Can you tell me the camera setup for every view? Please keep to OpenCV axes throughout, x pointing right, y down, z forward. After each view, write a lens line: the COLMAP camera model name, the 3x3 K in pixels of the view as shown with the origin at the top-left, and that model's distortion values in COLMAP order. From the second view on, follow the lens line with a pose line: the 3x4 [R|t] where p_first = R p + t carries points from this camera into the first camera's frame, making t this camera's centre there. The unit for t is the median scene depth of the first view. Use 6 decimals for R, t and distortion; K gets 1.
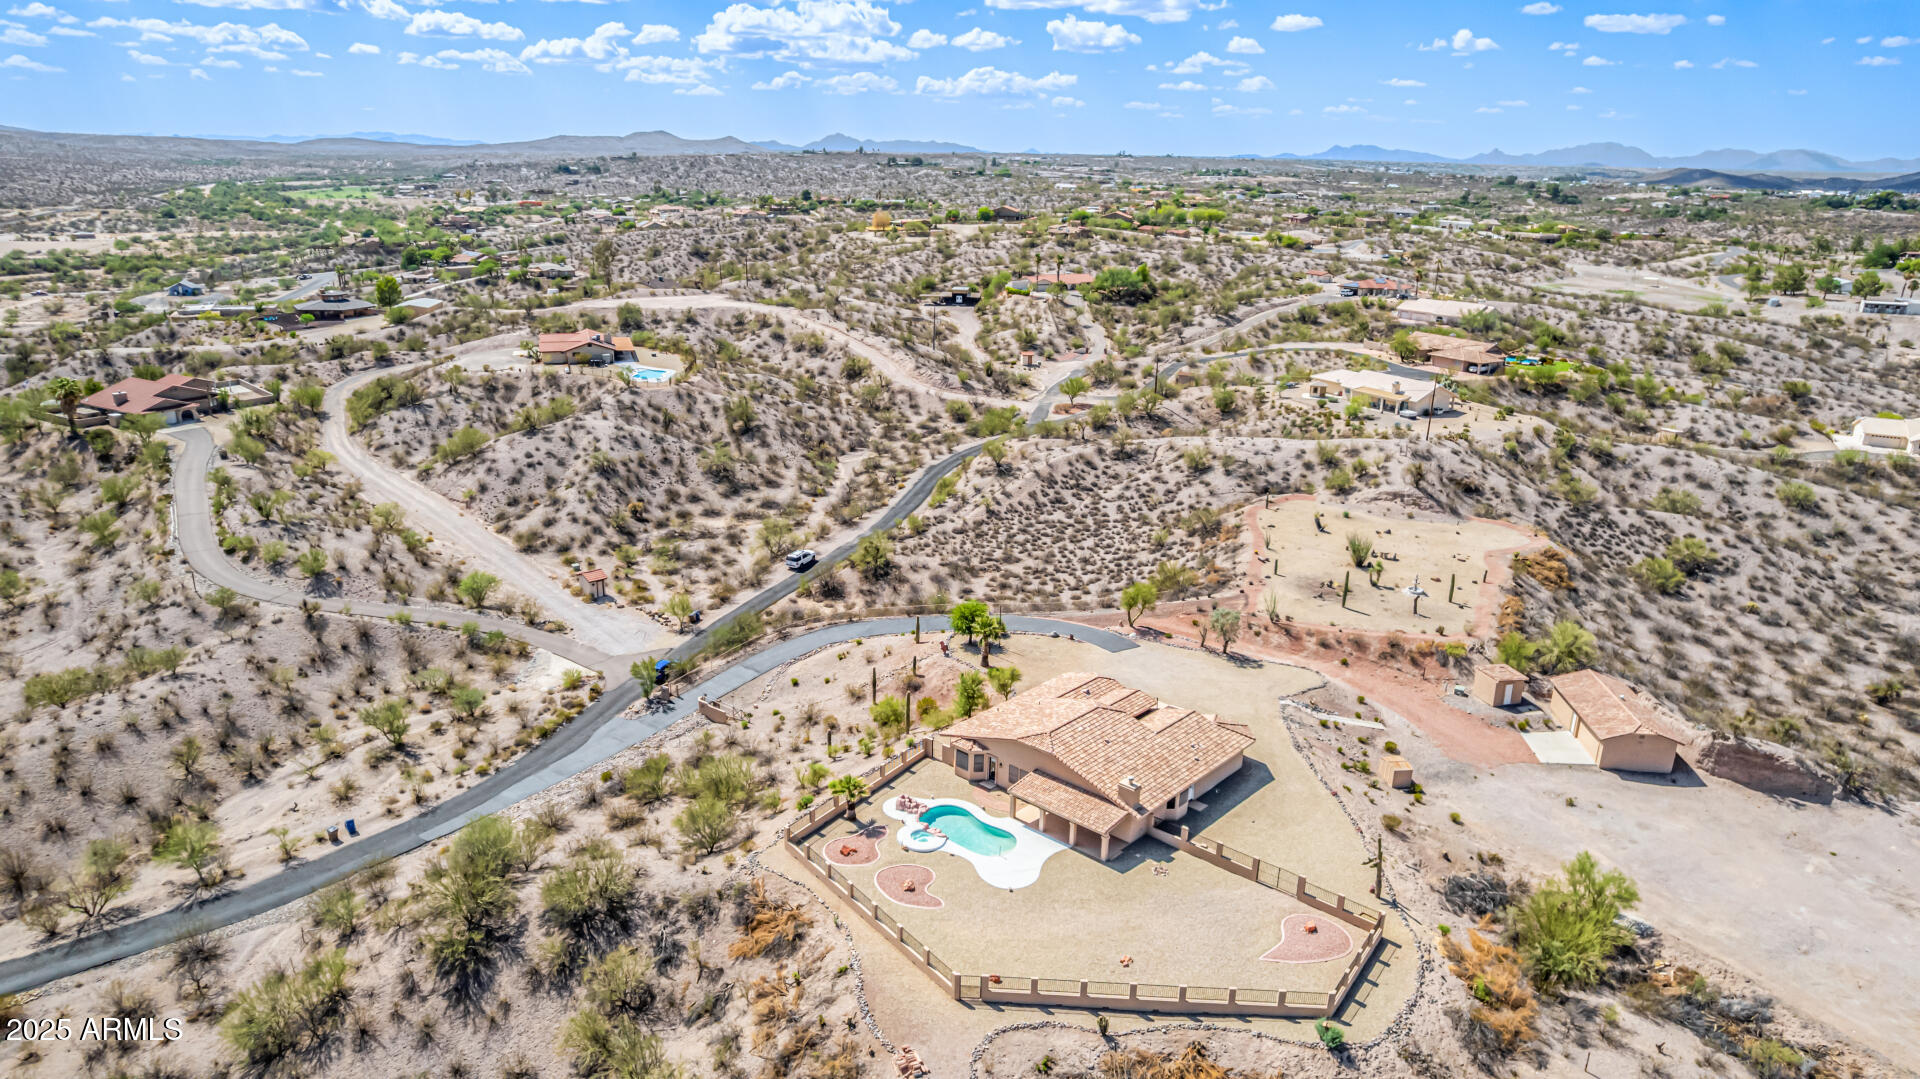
lens RADIAL K [[1225.7, 0, 963.7], [0, 1225.7, 548.6], [0, 0, 1]] dist [-0.080526, 0.073772]
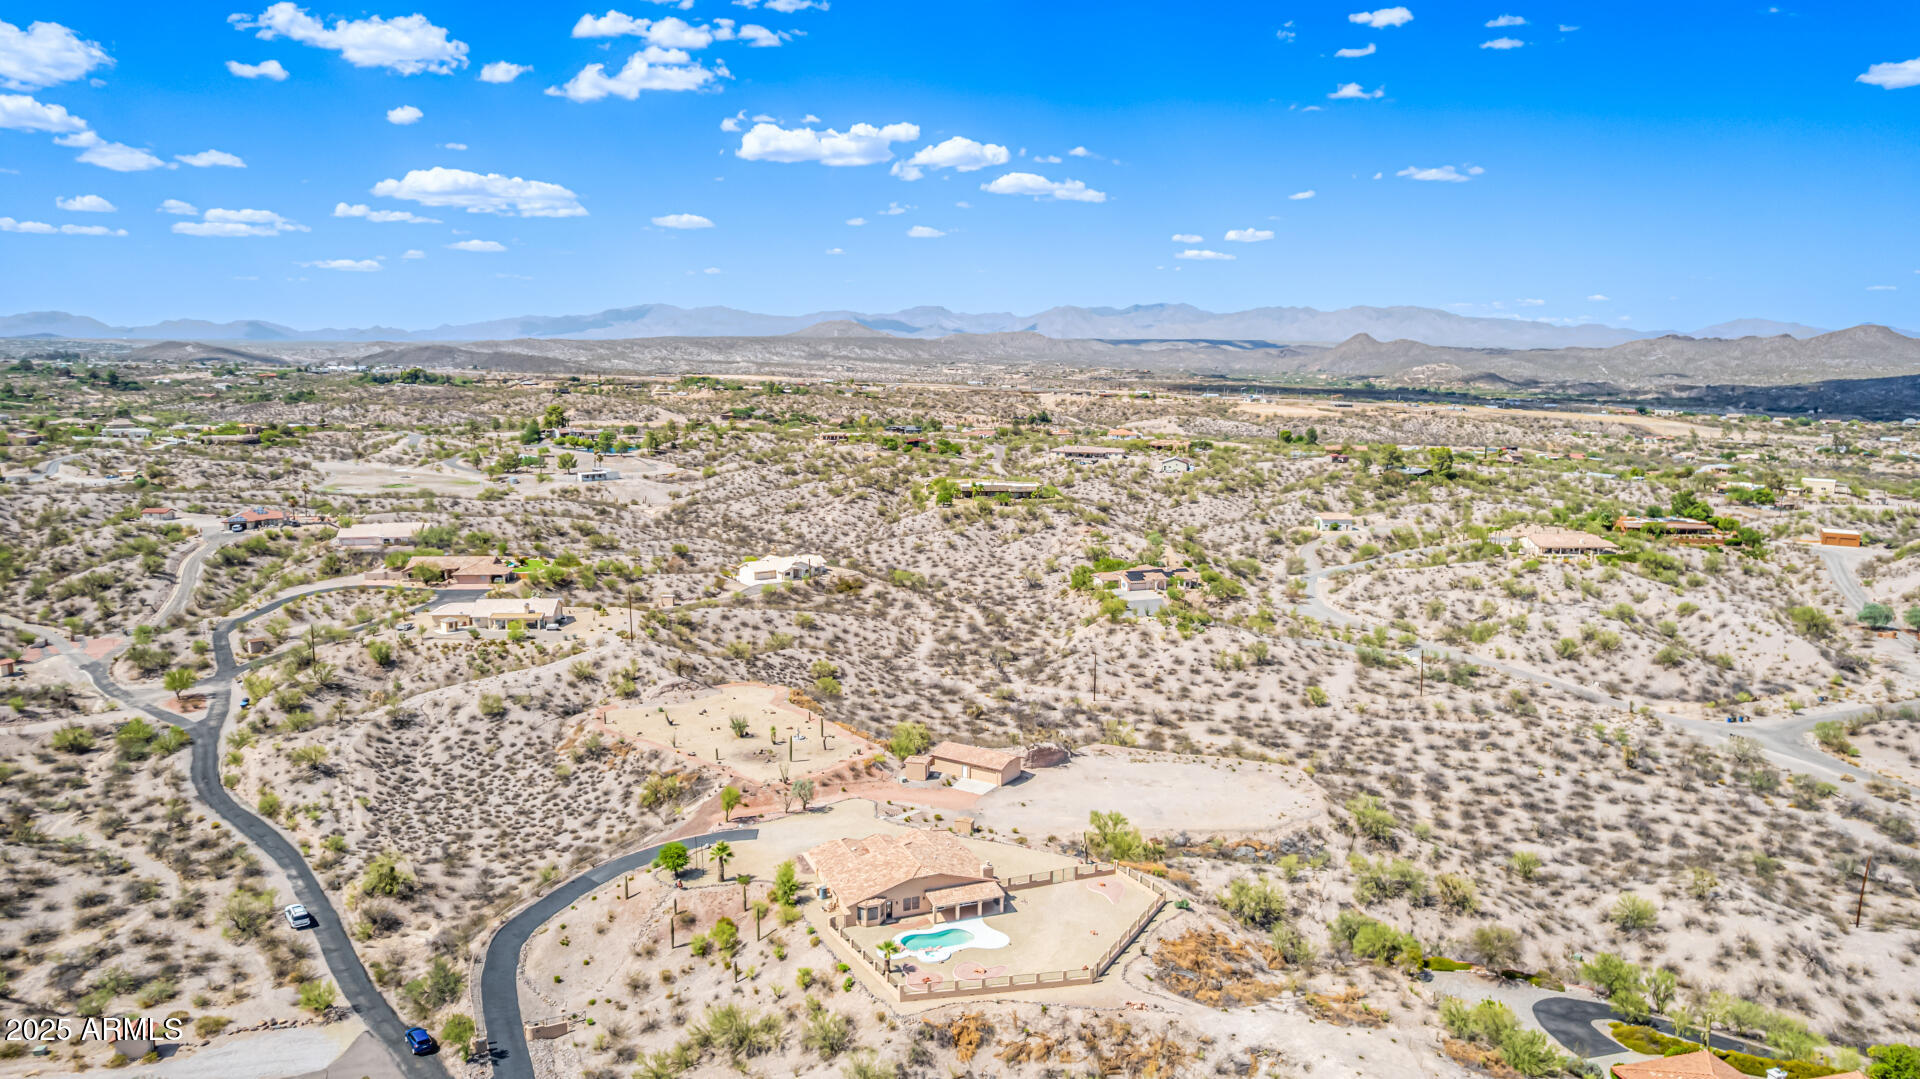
lens RADIAL K [[1225.7, 0, 961.6], [0, 1225.7, 547.5], [0, 0, 1]] dist [-0.080526, 0.073772]
pose [[0.440346, -0.158942, 0.883648, -0.596034], [0.274644, 0.960873, 0.035970, -0.136765], [-0.854790, 0.226849, 0.466769, 0.073141]]
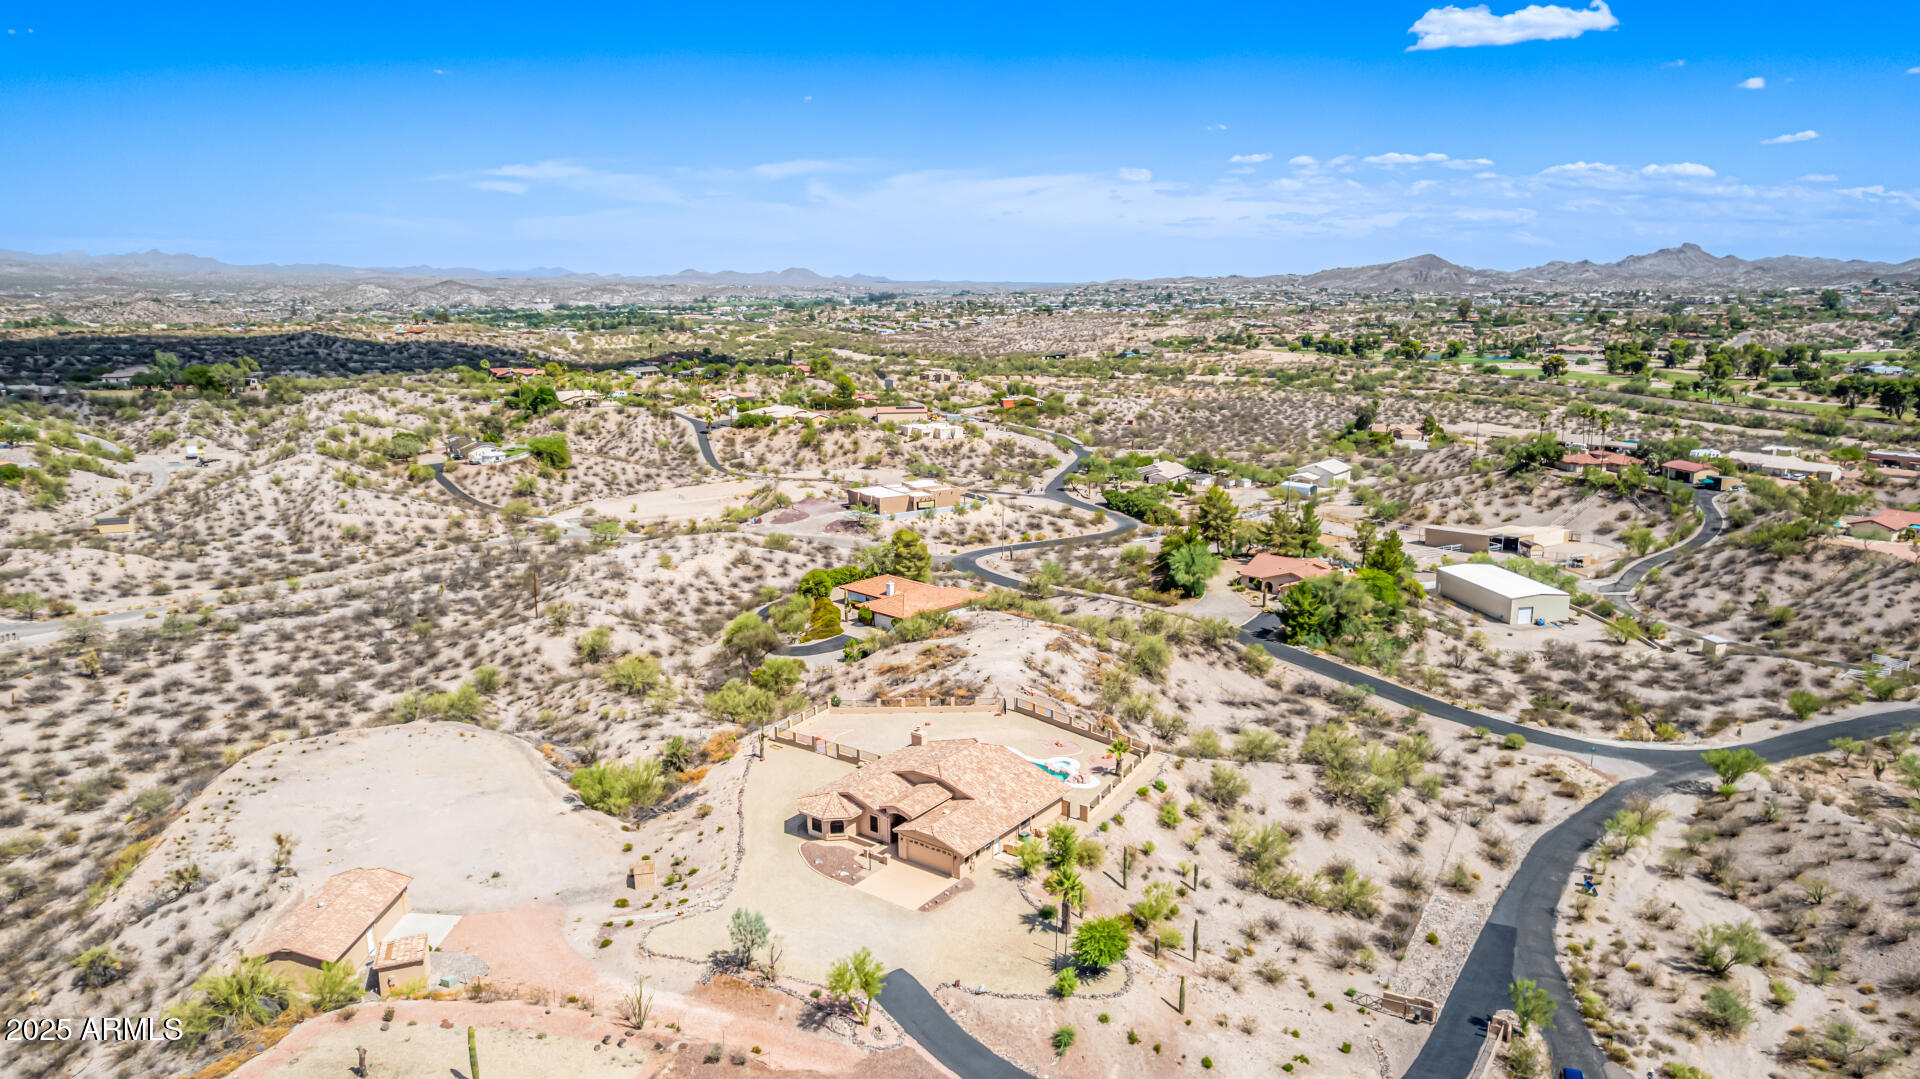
lens RADIAL K [[1225.7, 0, 958.9], [0, 1225.7, 545.3], [0, 0, 1]] dist [-0.080526, 0.073772]
pose [[-0.996485, 0.002115, -0.083745, 0.097118], [-0.040298, 0.864312, 0.501338, -0.329890], [0.073443, 0.502951, -0.861189, 0.987446]]
